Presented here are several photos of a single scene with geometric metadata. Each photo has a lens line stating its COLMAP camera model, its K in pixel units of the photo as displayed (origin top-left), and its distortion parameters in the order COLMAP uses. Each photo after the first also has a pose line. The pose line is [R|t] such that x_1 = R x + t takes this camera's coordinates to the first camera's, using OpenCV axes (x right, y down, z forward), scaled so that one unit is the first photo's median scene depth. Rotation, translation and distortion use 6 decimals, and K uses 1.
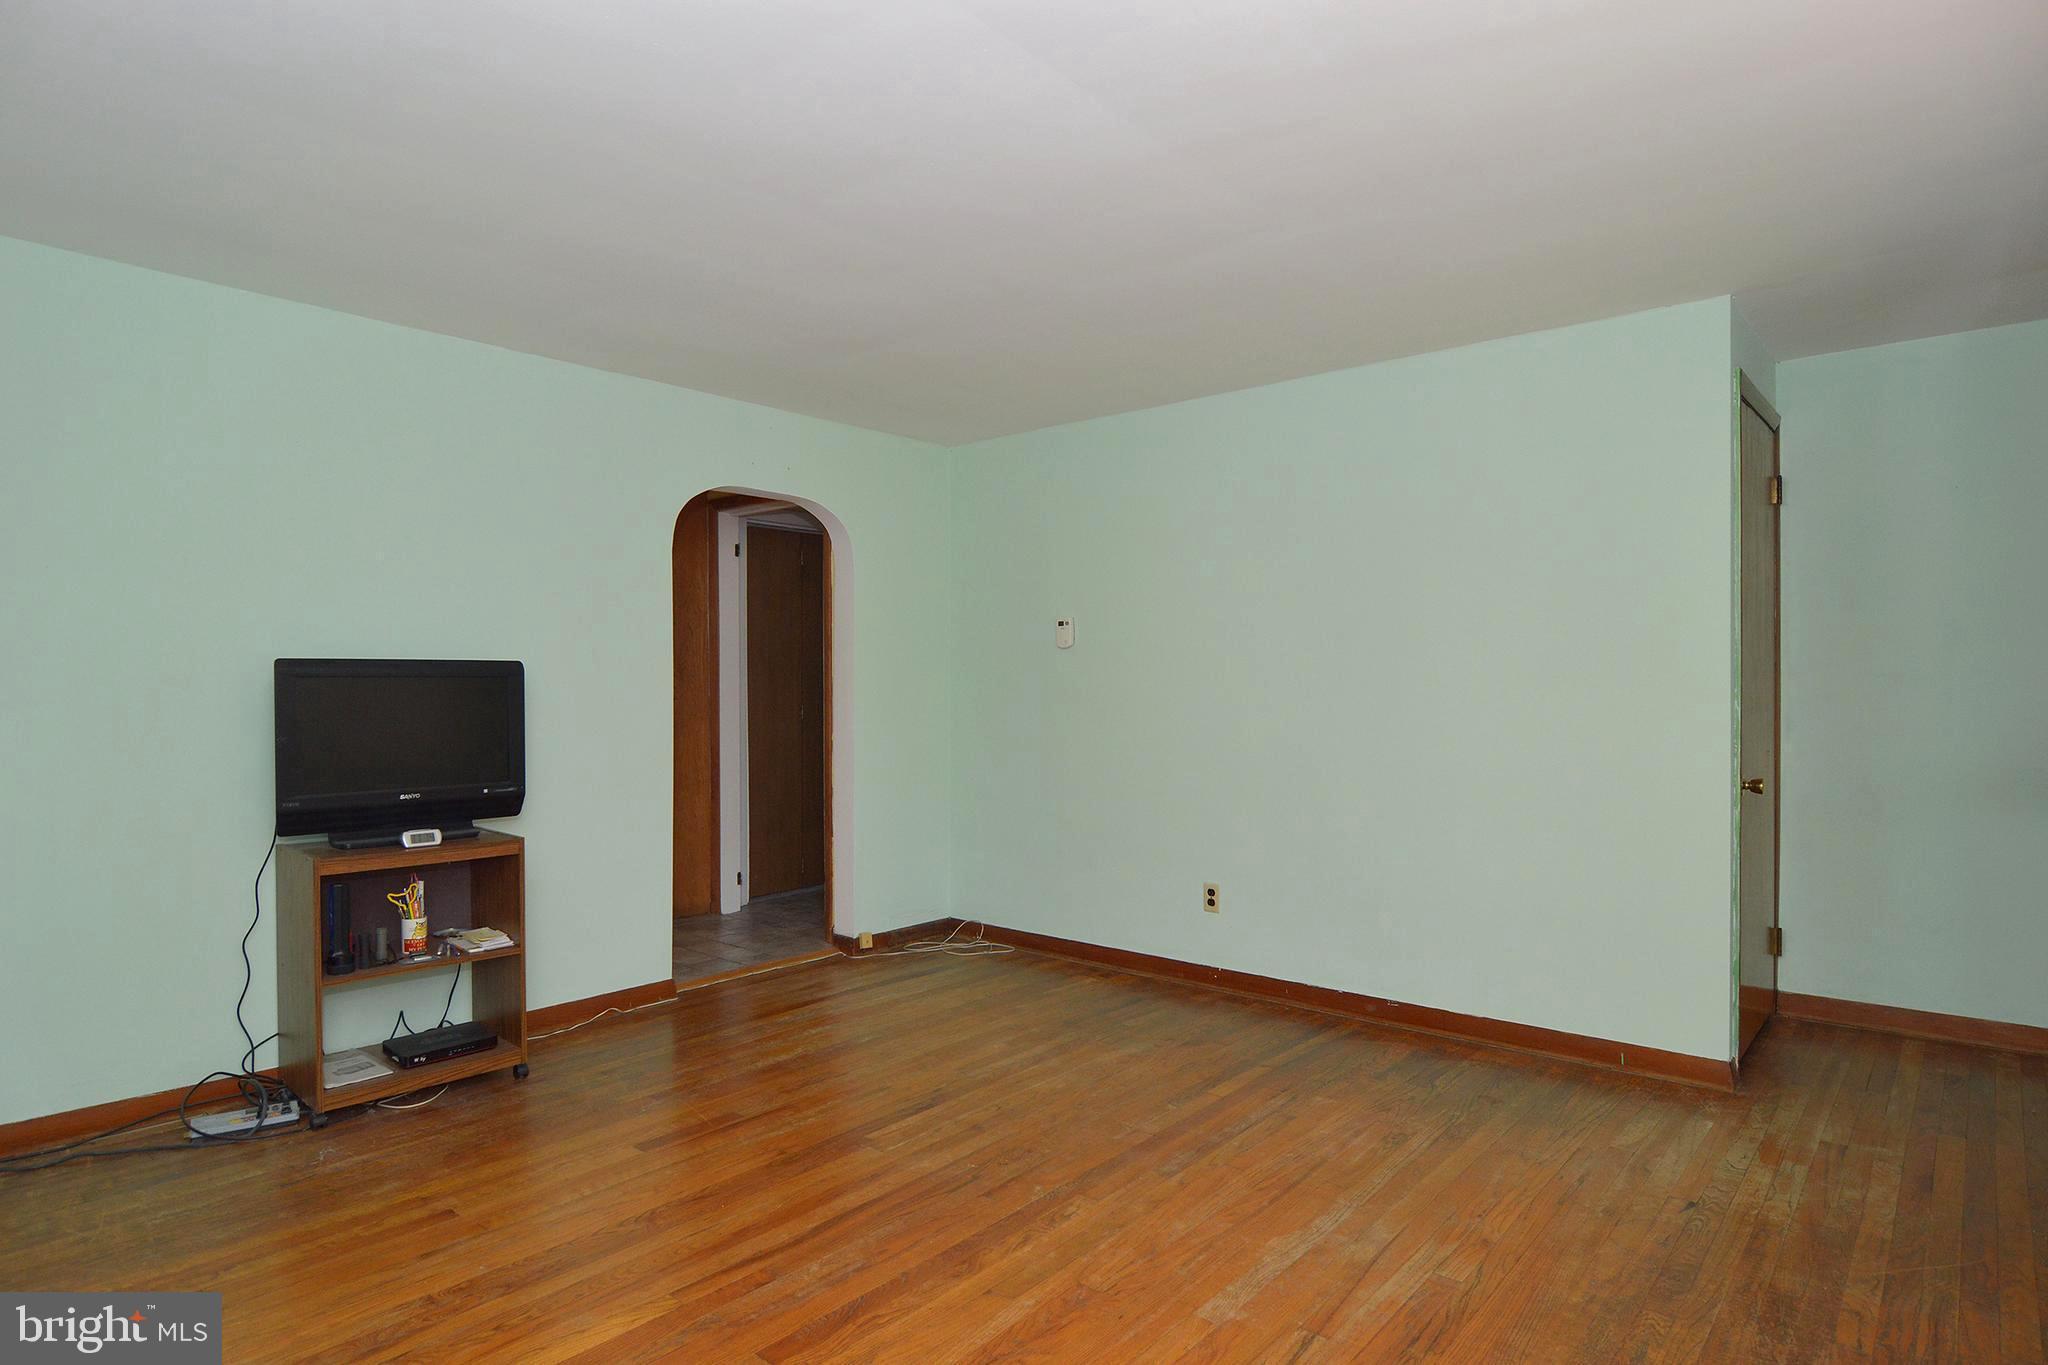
lens RADIAL K [[1121.4, 0, 1012.5], [0, 1121.4, 680.3], [0, 0, 1]] dist [-0.009263, -0.006880]
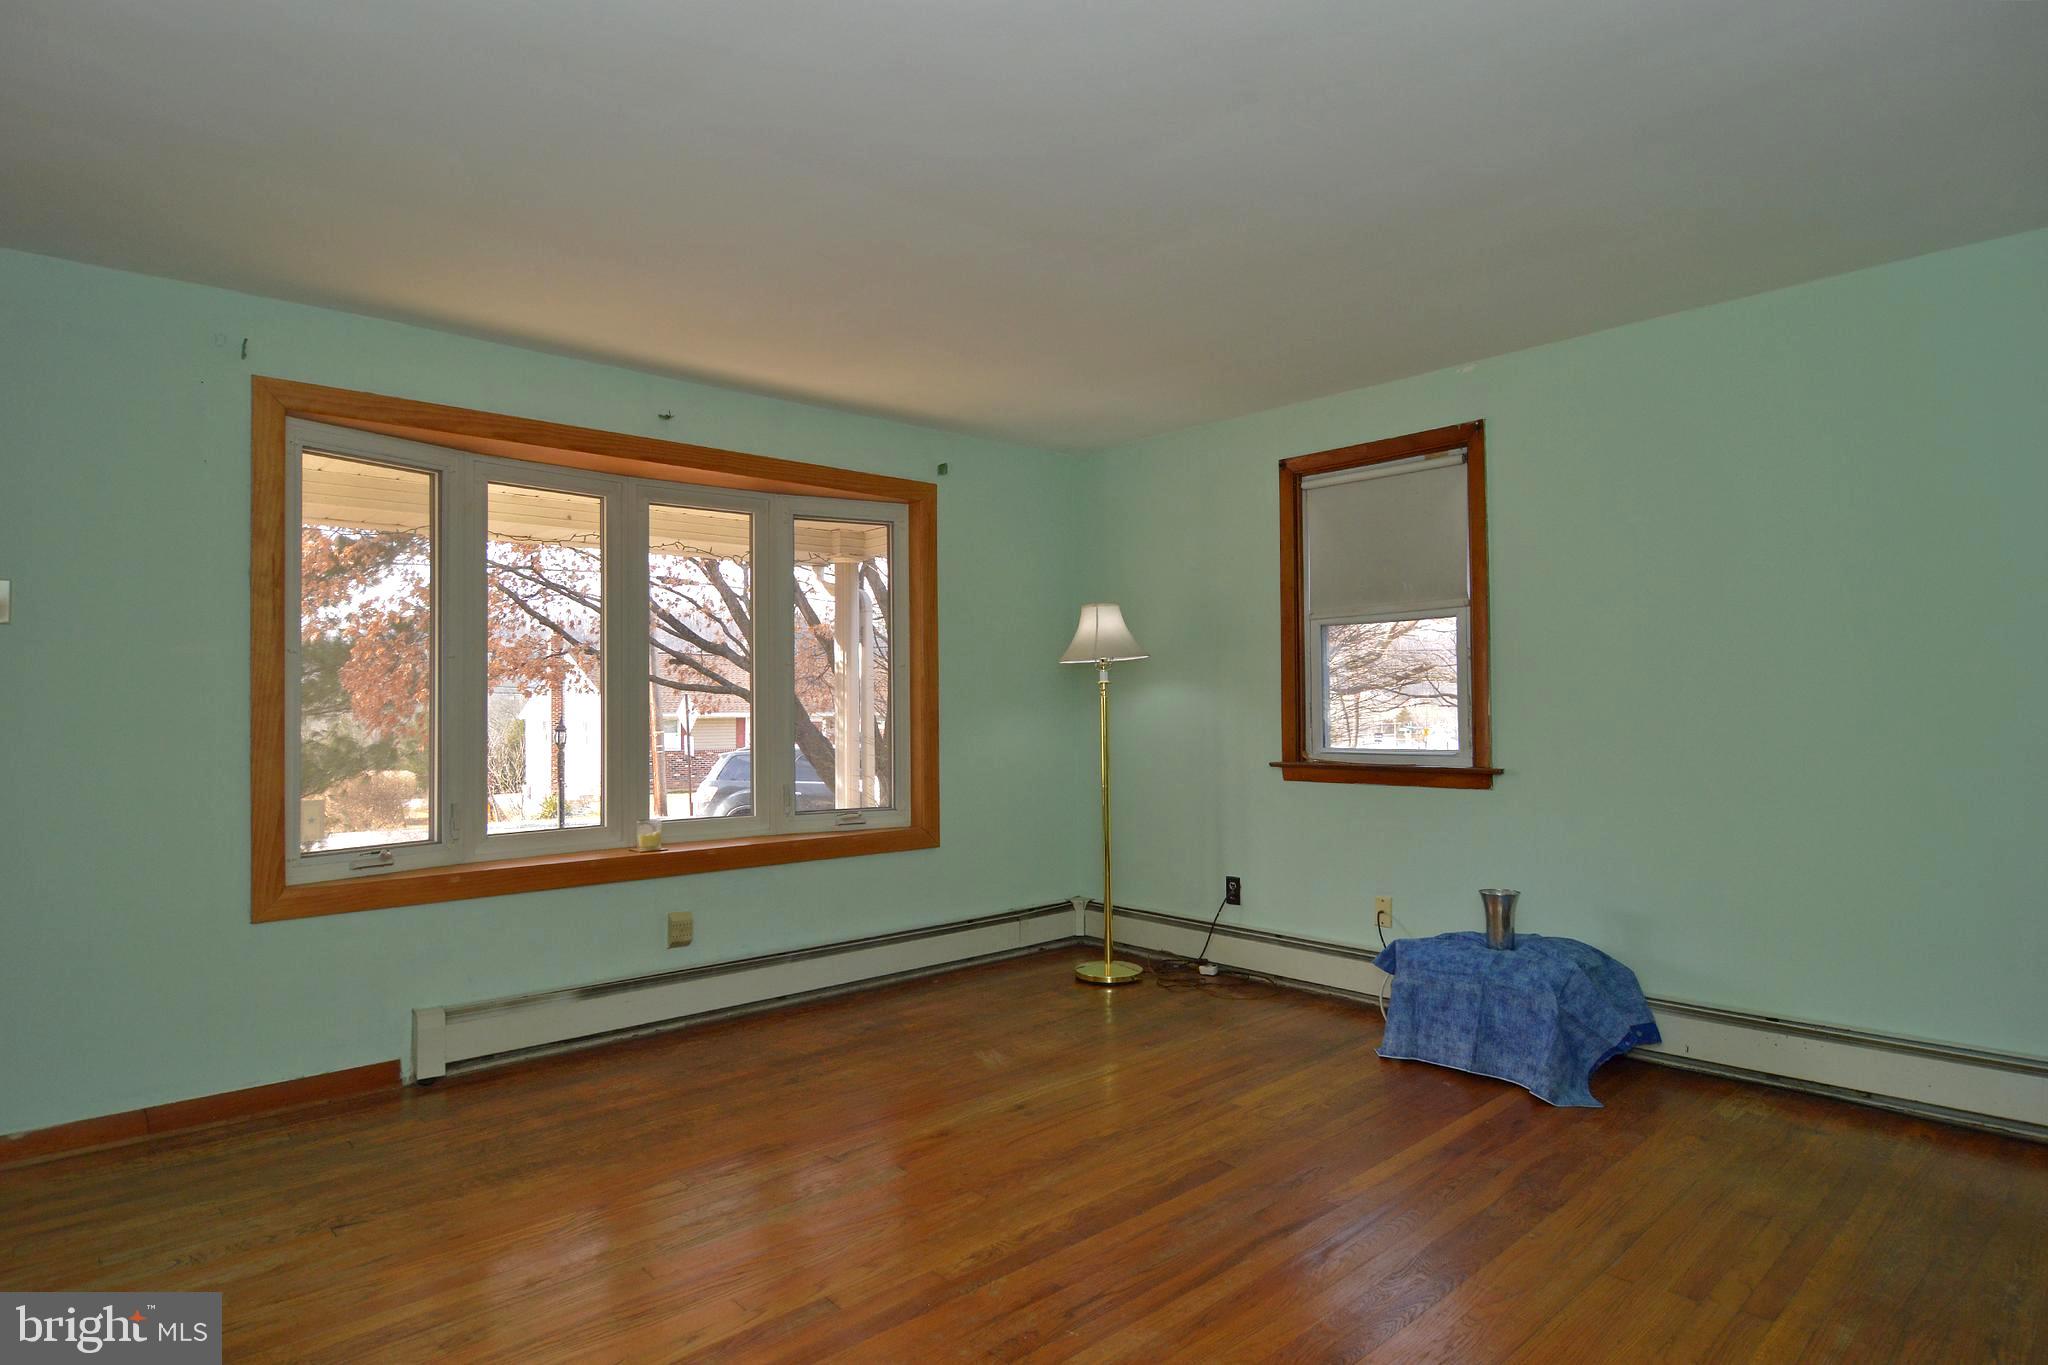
lens RADIAL K [[1121.4, 0, 1025.2], [0, 1121.4, 683.3], [0, 0, 1]] dist [-0.009263, -0.006880]
pose [[-0.994840, 0.014940, 0.100354, -0.076125], [0.012933, 0.999704, -0.020614, 0.017369], [-0.100633, -0.019210, -0.994738, 1.558353]]
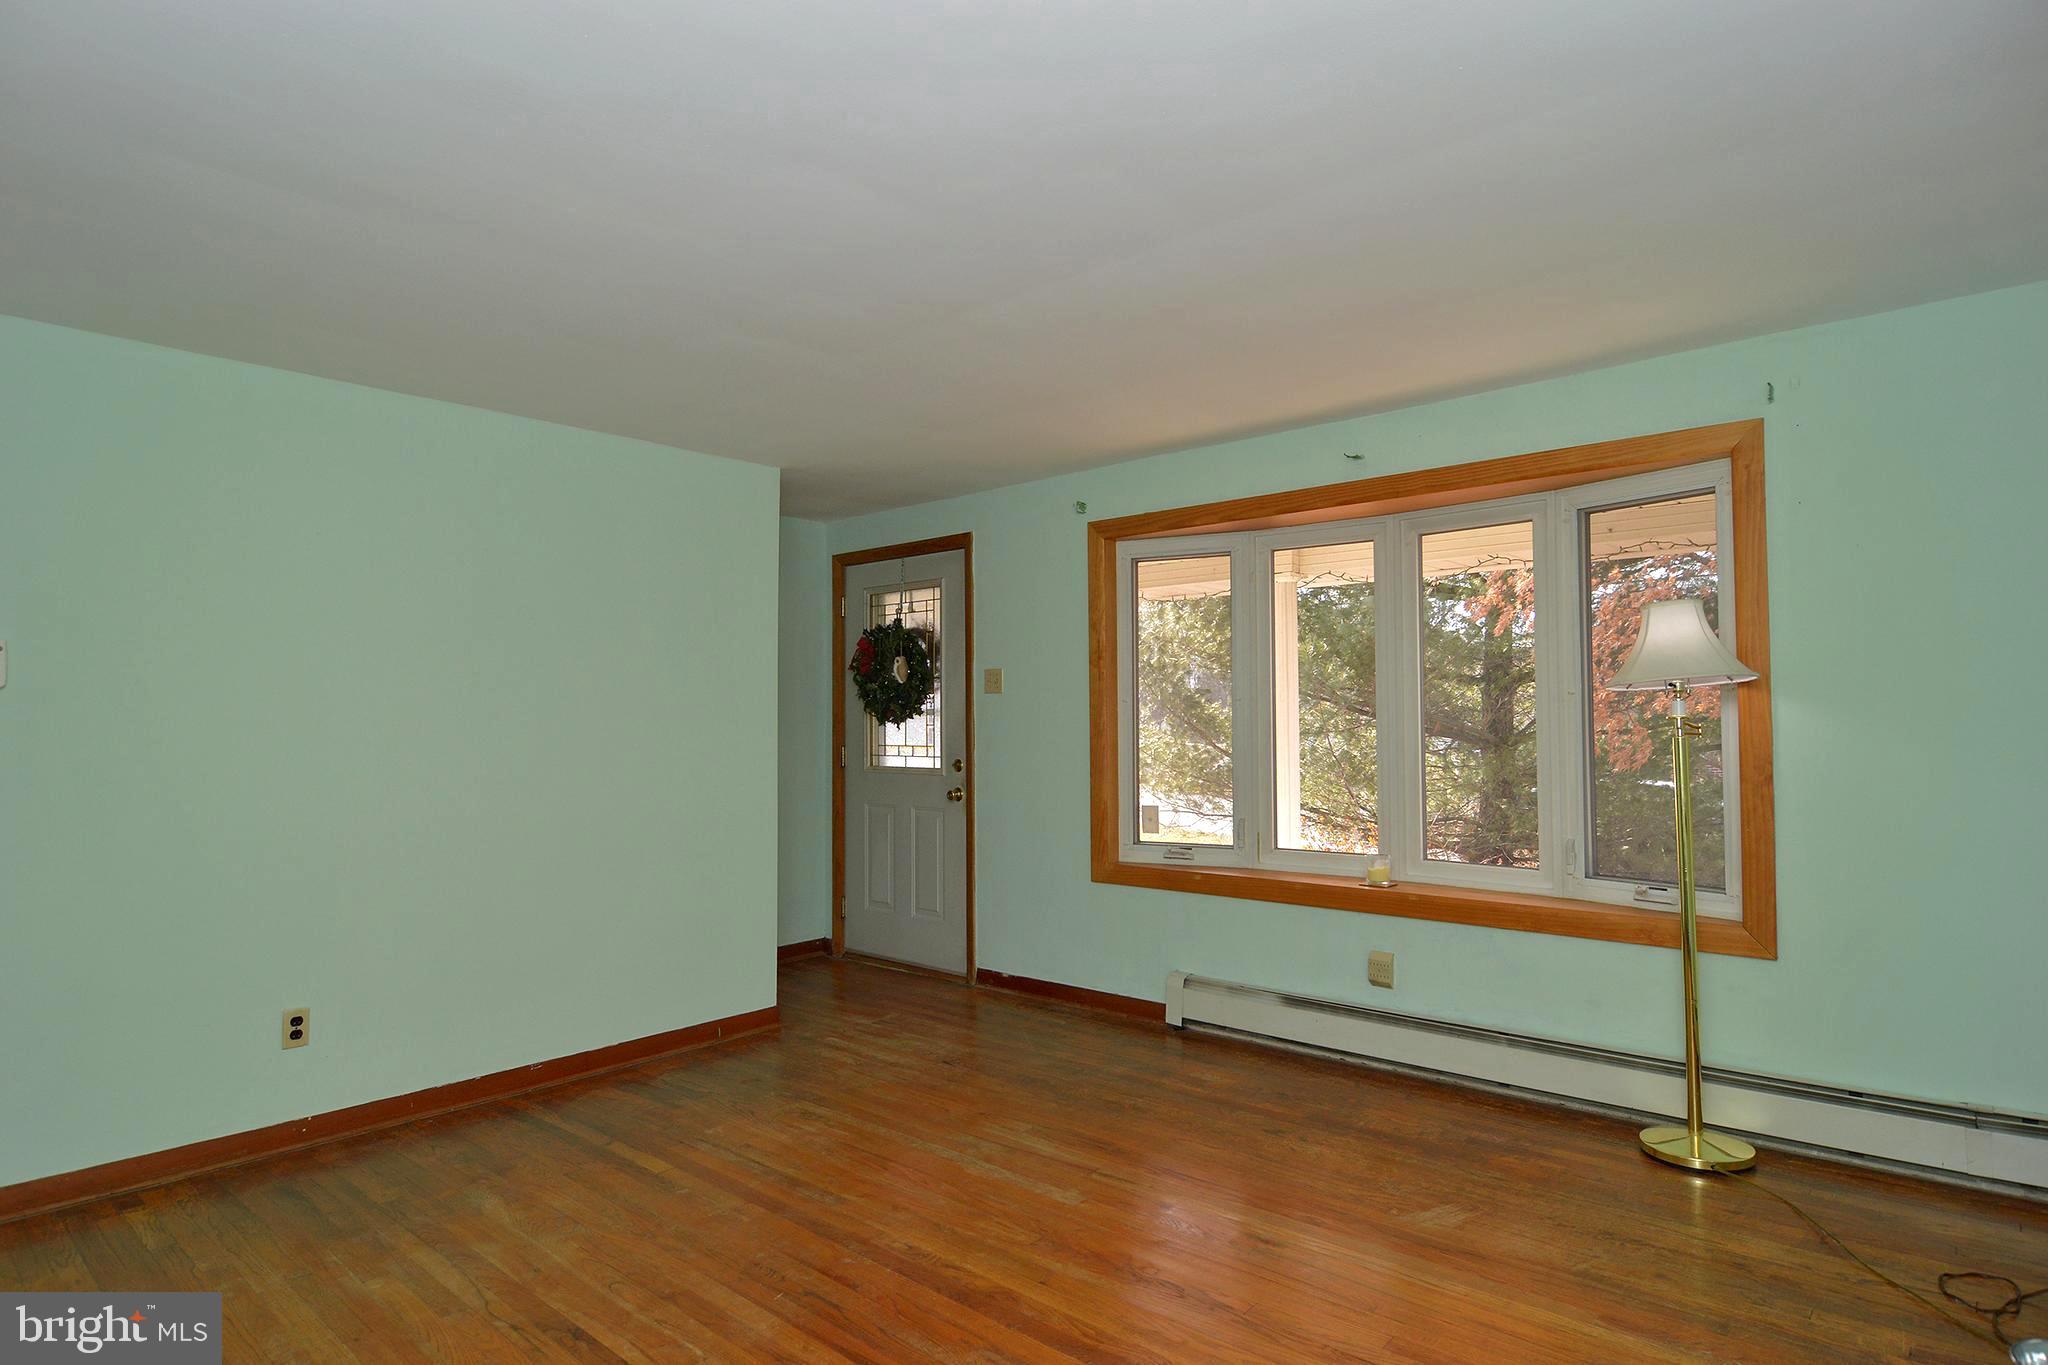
lens RADIAL K [[1121.4, 0, 1024.3], [0, 1121.4, 681.6], [0, 0, 1]] dist [-0.009263, -0.006880]
pose [[-0.004041, 0.038291, 0.999258, -0.831341], [0.005725, 0.999251, -0.038267, -0.012376], [-0.999975, 0.005566, -0.004257, 0.721480]]
